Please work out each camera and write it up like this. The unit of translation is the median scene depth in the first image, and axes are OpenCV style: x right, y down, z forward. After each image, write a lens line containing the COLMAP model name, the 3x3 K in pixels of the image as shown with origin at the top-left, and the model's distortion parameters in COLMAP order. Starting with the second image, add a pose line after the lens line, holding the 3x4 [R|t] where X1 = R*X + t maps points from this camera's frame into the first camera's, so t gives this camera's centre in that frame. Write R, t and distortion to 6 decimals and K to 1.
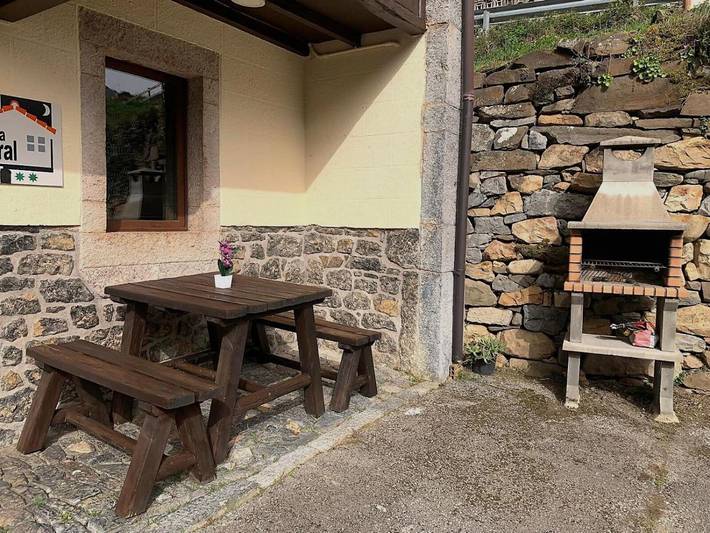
lens RADIAL K [[509.6, 0, 353.2], [0, 509.6, 261.3], [0, 0, 1]] dist [-0.009058, 0.000535]
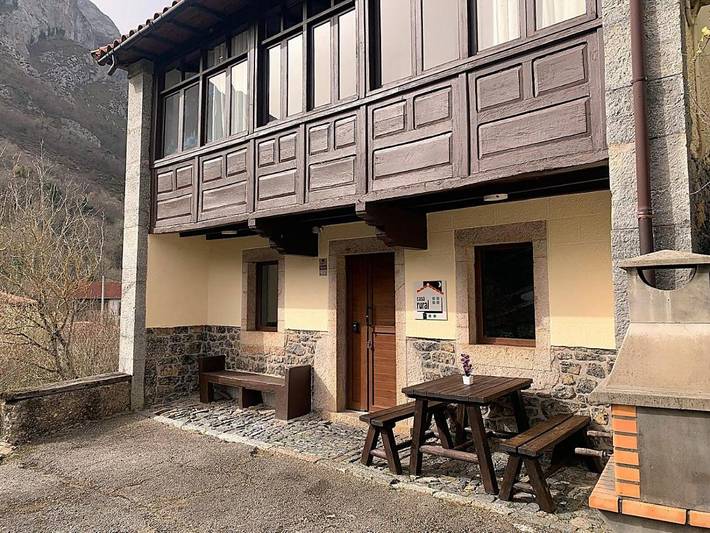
lens RADIAL K [[509.6, 0, 352.9], [0, 509.6, 265.3], [0, 0, 1]] dist [-0.009058, 0.000535]
pose [[-0.076816, -0.077347, -0.994041, 1.457068], [-0.080619, 0.994204, -0.071130, -0.185609], [0.993781, 0.074675, -0.082607, 0.768631]]
